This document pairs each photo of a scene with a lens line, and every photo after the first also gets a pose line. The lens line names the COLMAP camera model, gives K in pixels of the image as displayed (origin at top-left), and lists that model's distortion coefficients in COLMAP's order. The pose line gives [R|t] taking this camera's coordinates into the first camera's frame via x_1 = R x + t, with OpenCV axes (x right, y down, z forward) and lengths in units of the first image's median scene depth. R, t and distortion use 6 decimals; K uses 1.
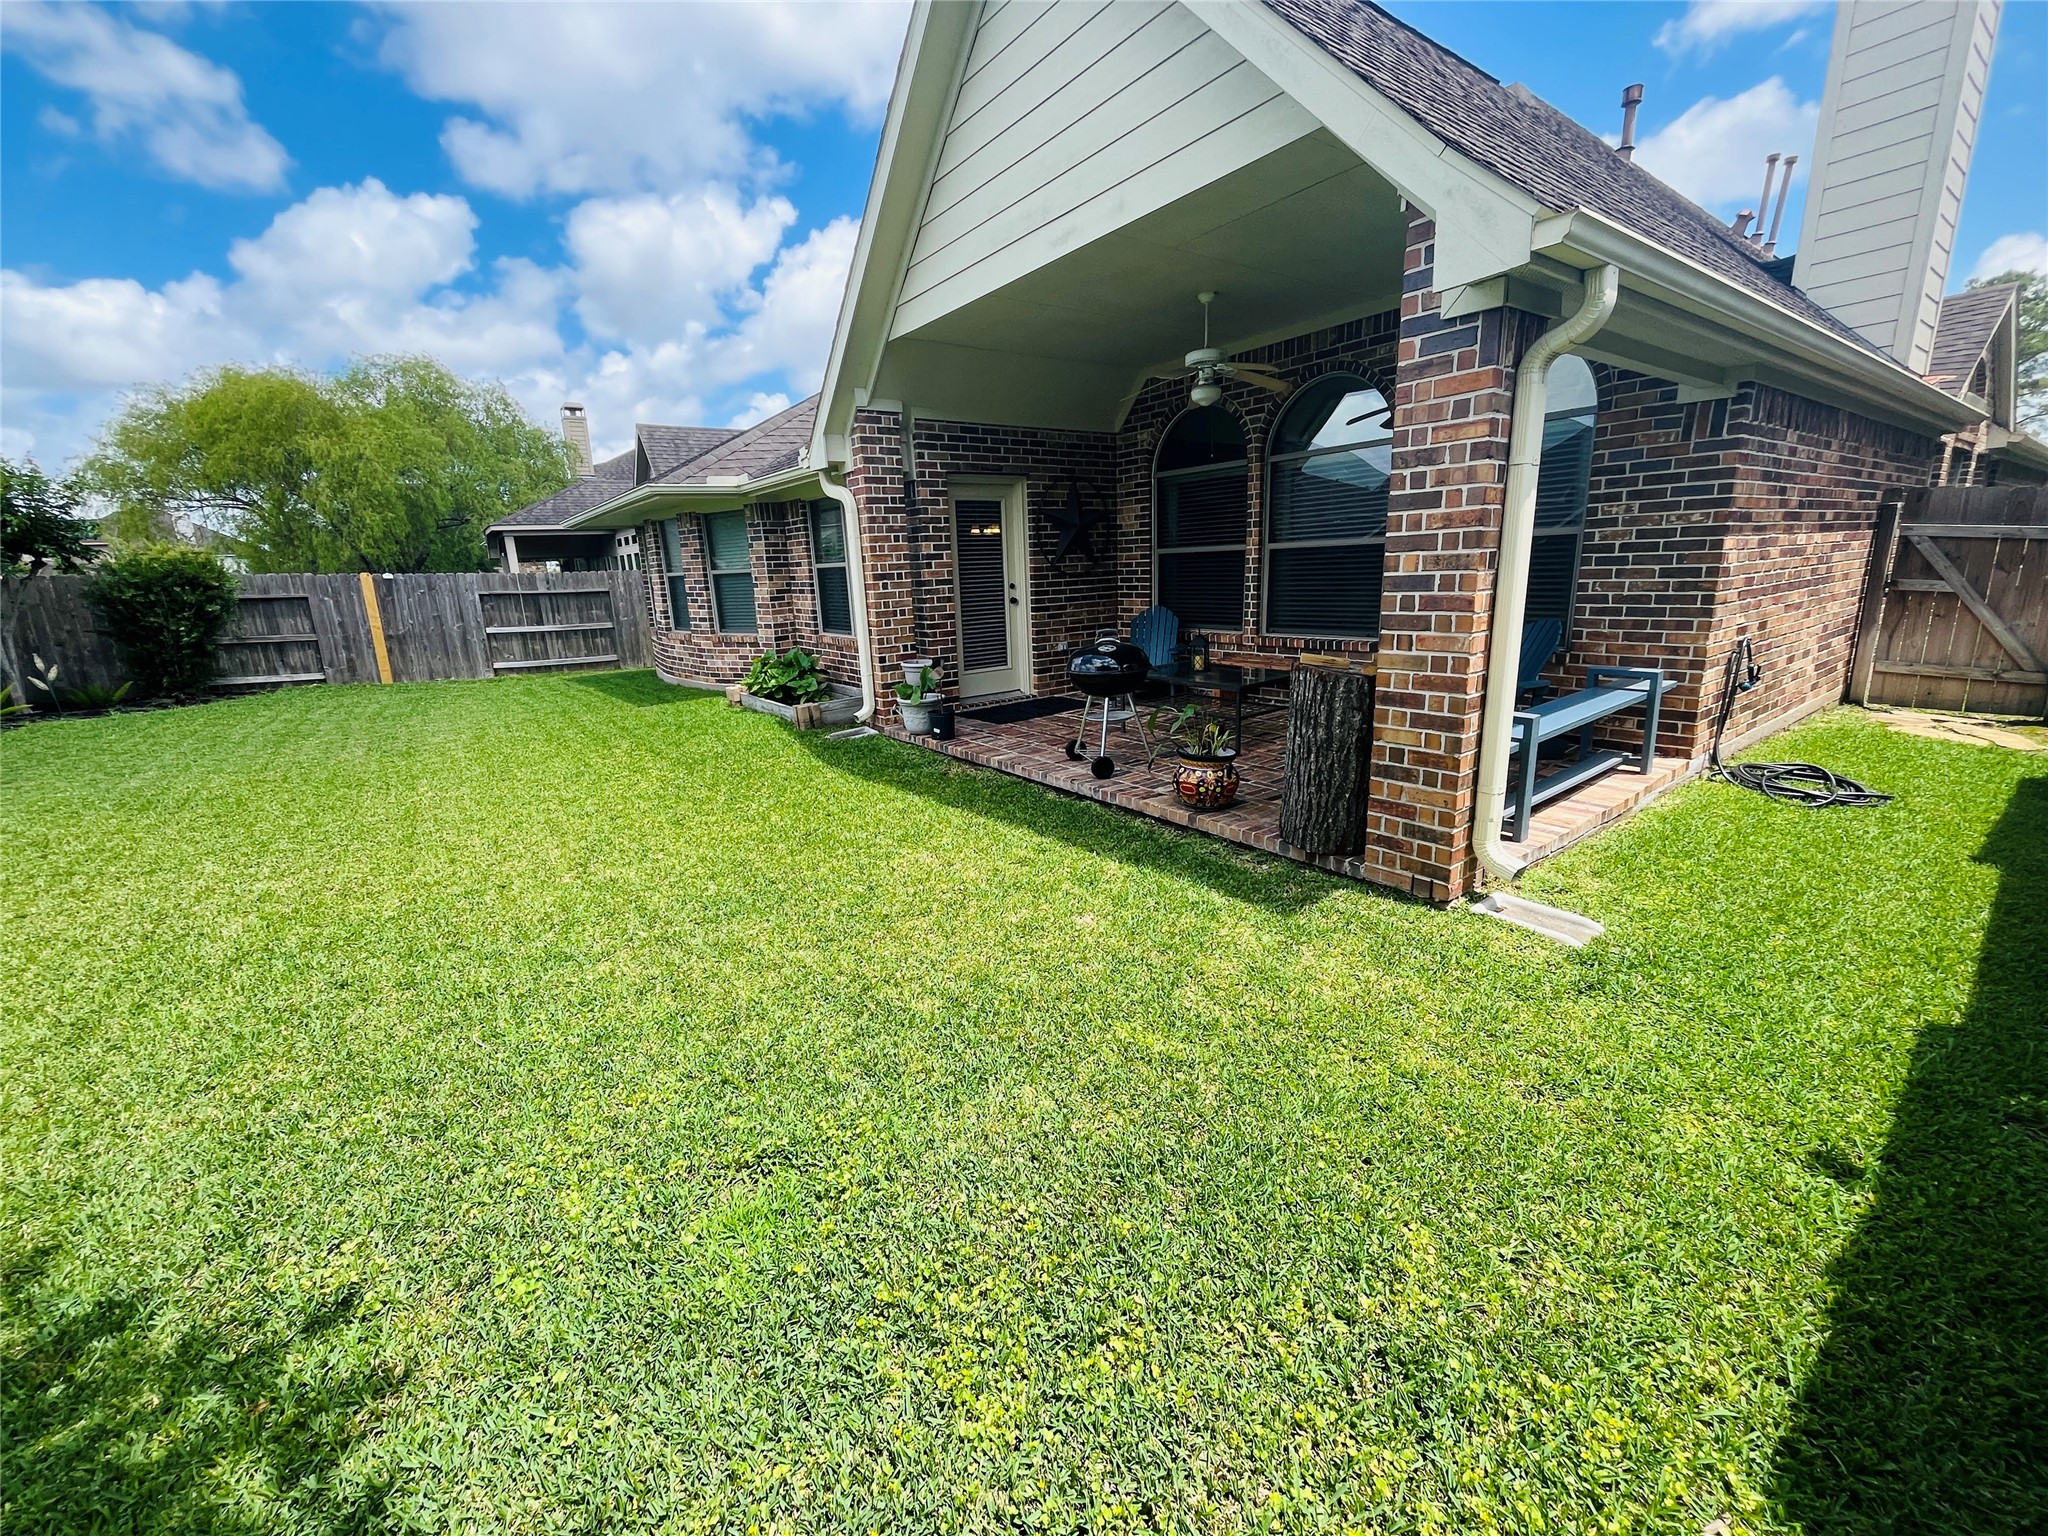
lens RADIAL K [[823.3, 0, 1016.5], [0, 823.3, 765.3], [0, 0, 1]] dist [-0.001719, 0.000643]
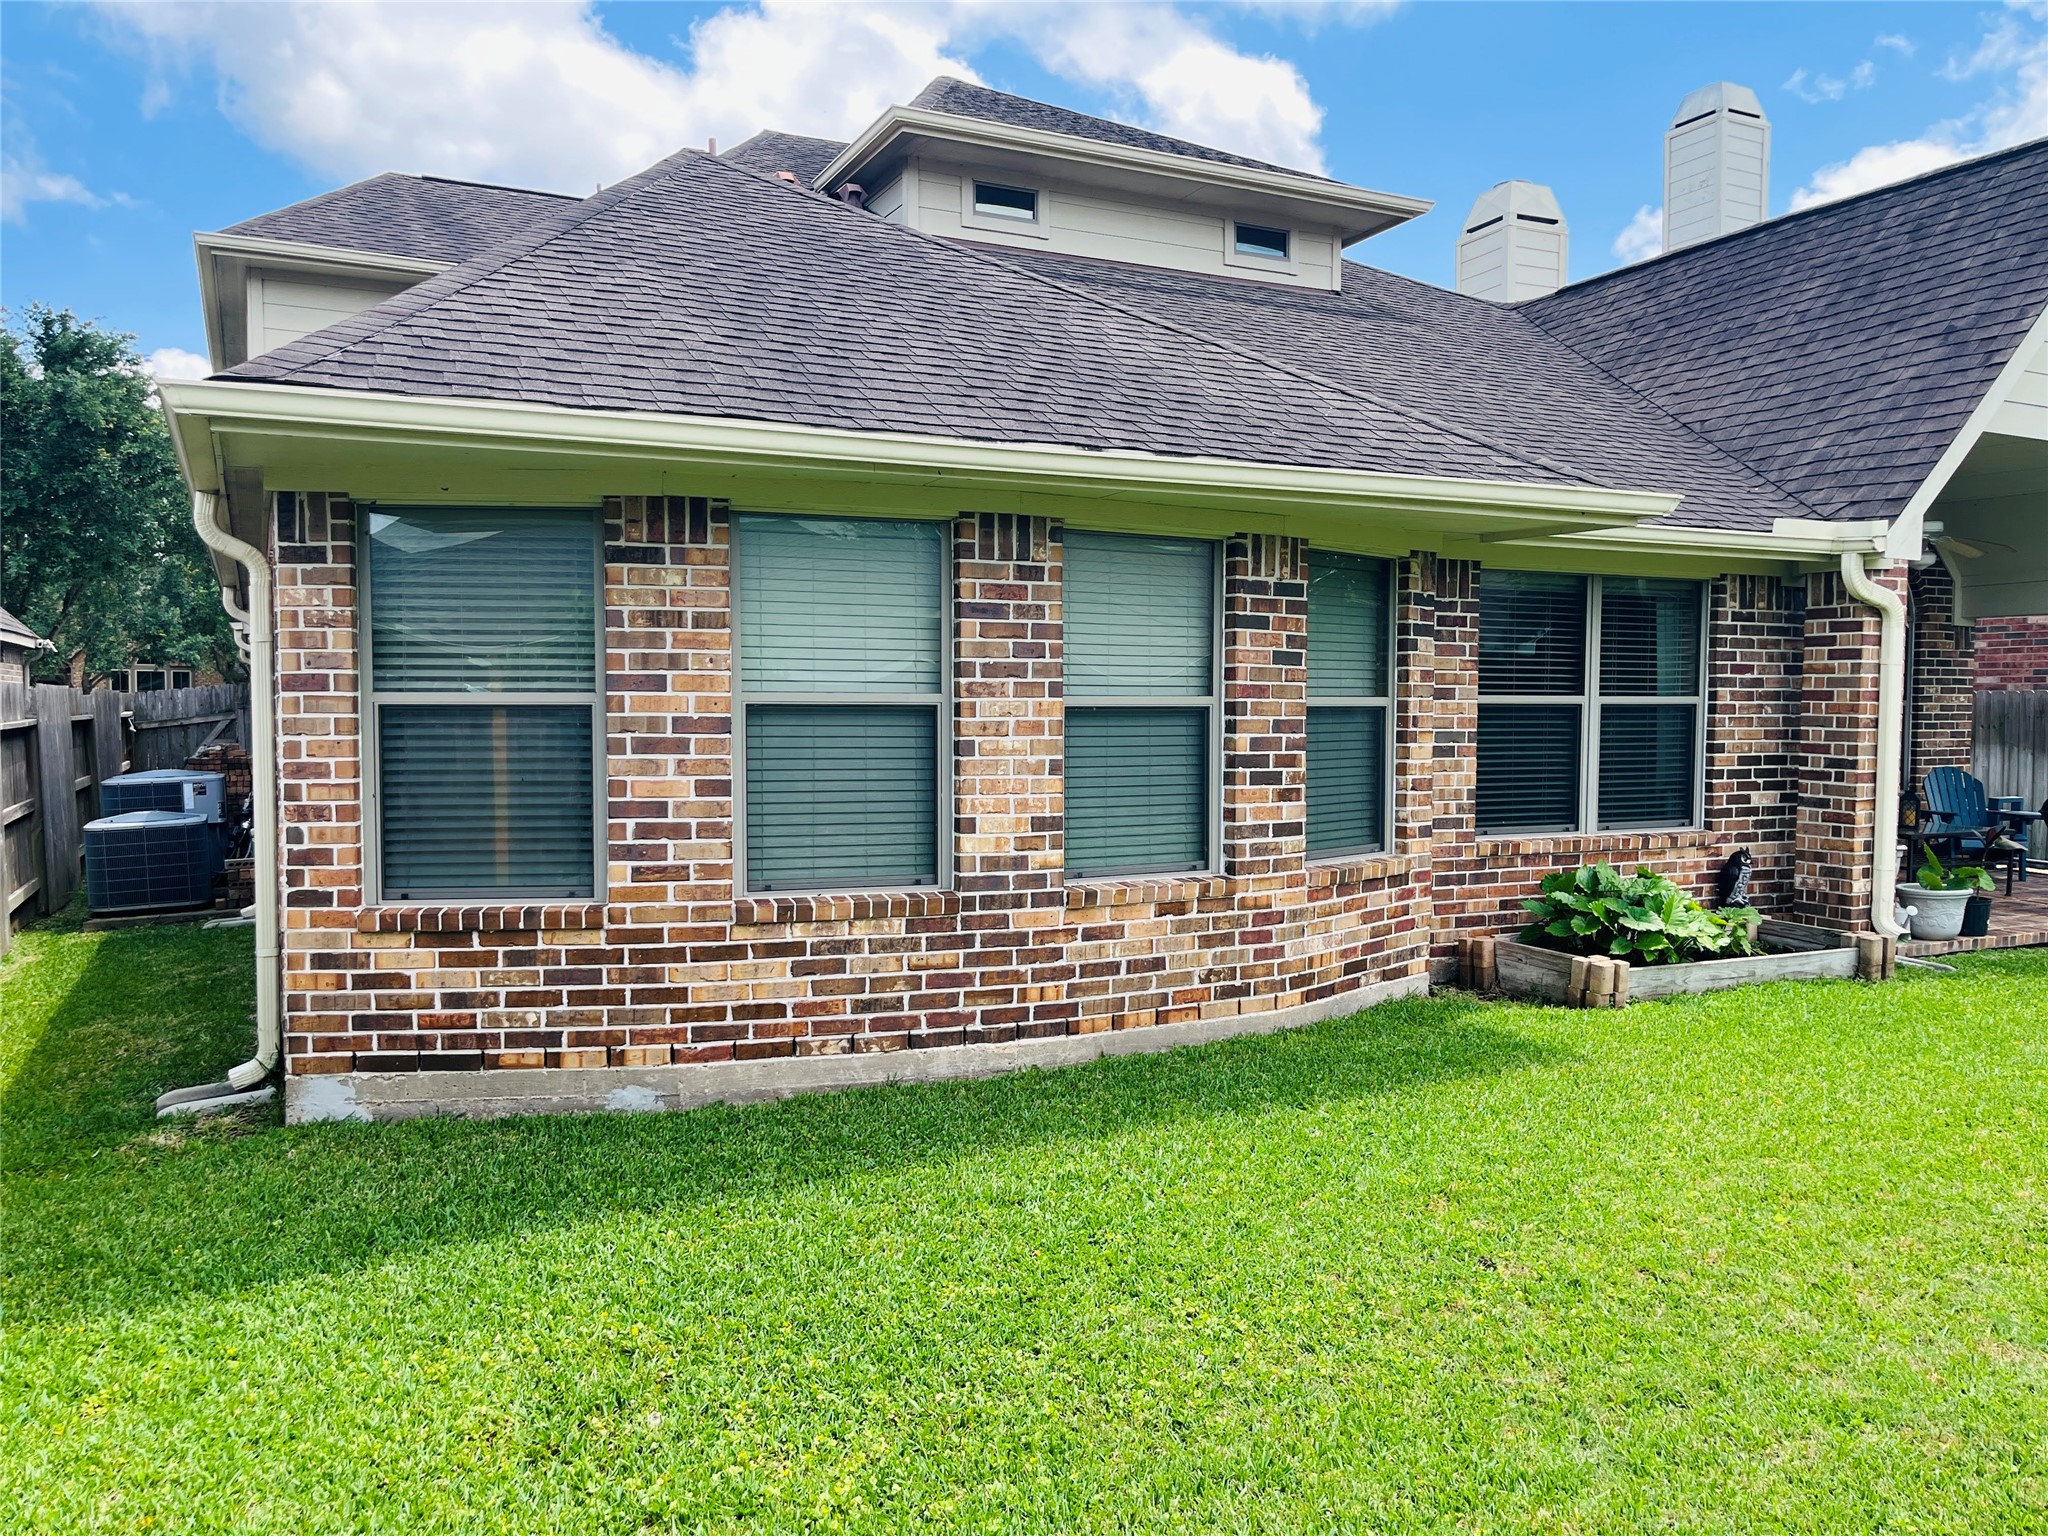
lens RADIAL K [[1555.3, 0, 1008.4], [0, 1555.3, 778.2], [0, 0, 1]] dist [0.059628, -0.075642]
pose [[0.189765, -0.002428, 0.981826, -1.966751], [0.224318, 0.973655, -0.040948, -0.365879], [-0.955861, 0.228012, 0.185311, 1.821616]]
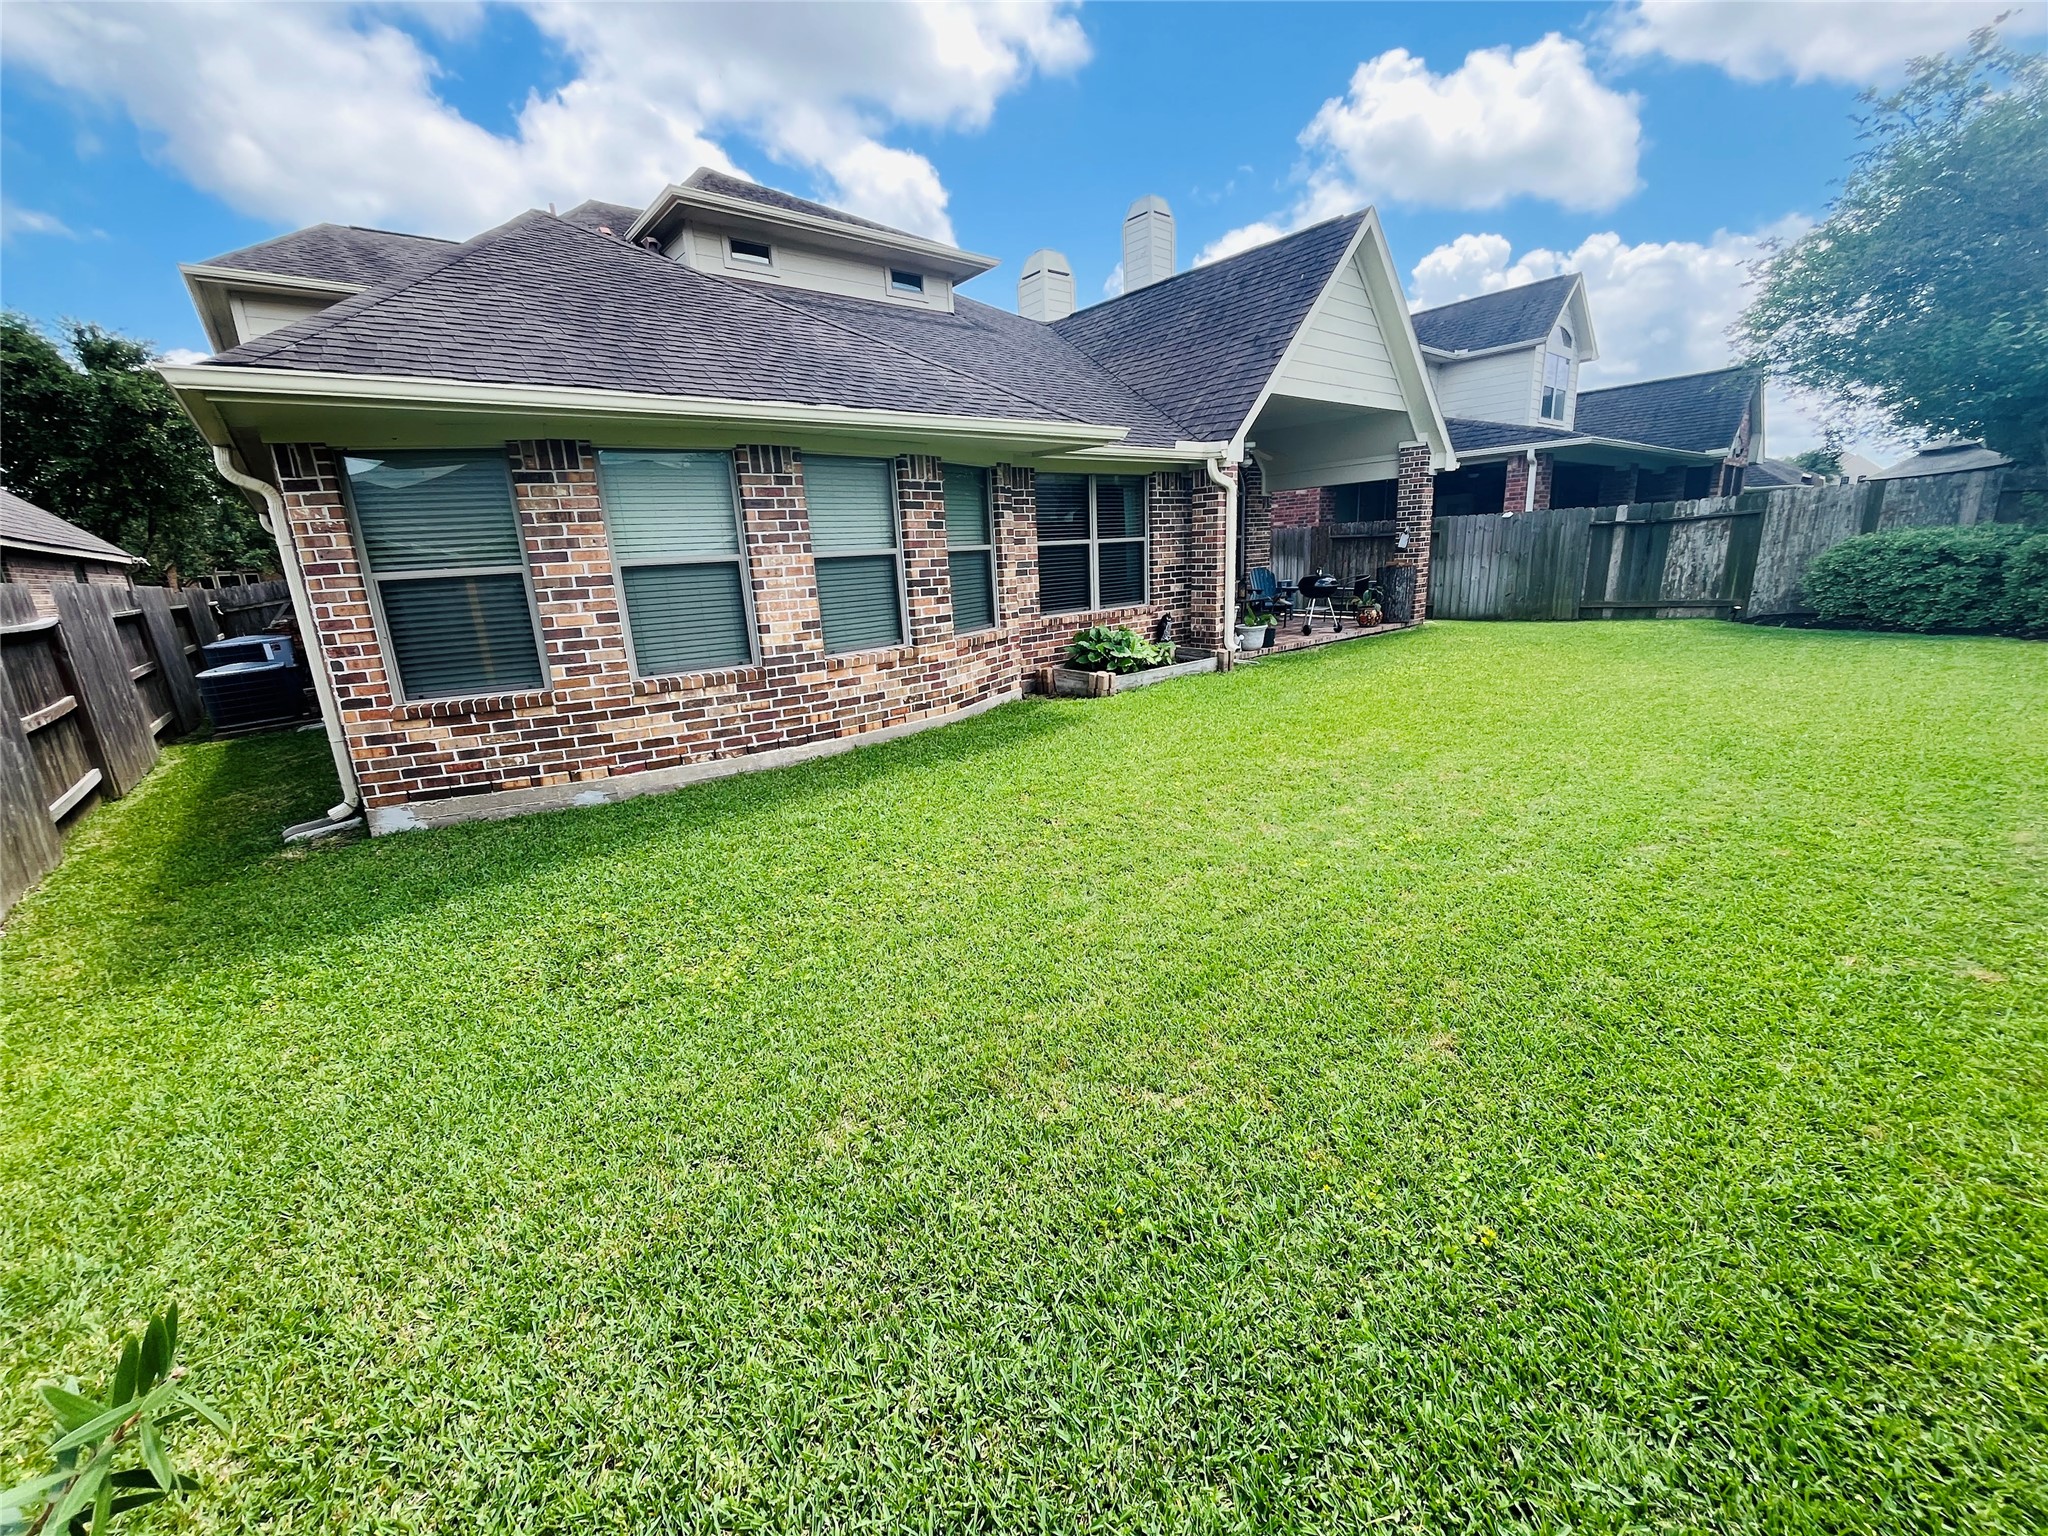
lens RADIAL K [[823.3, 0, 1015.8], [0, 823.3, 765.7], [0, 0, 1]] dist [-0.001719, 0.000643]
pose [[-0.058306, -0.204083, 0.977216, -1.967673], [0.291985, 0.932589, 0.212185, -0.352191], [-0.954644, 0.297704, 0.005214, 1.803555]]
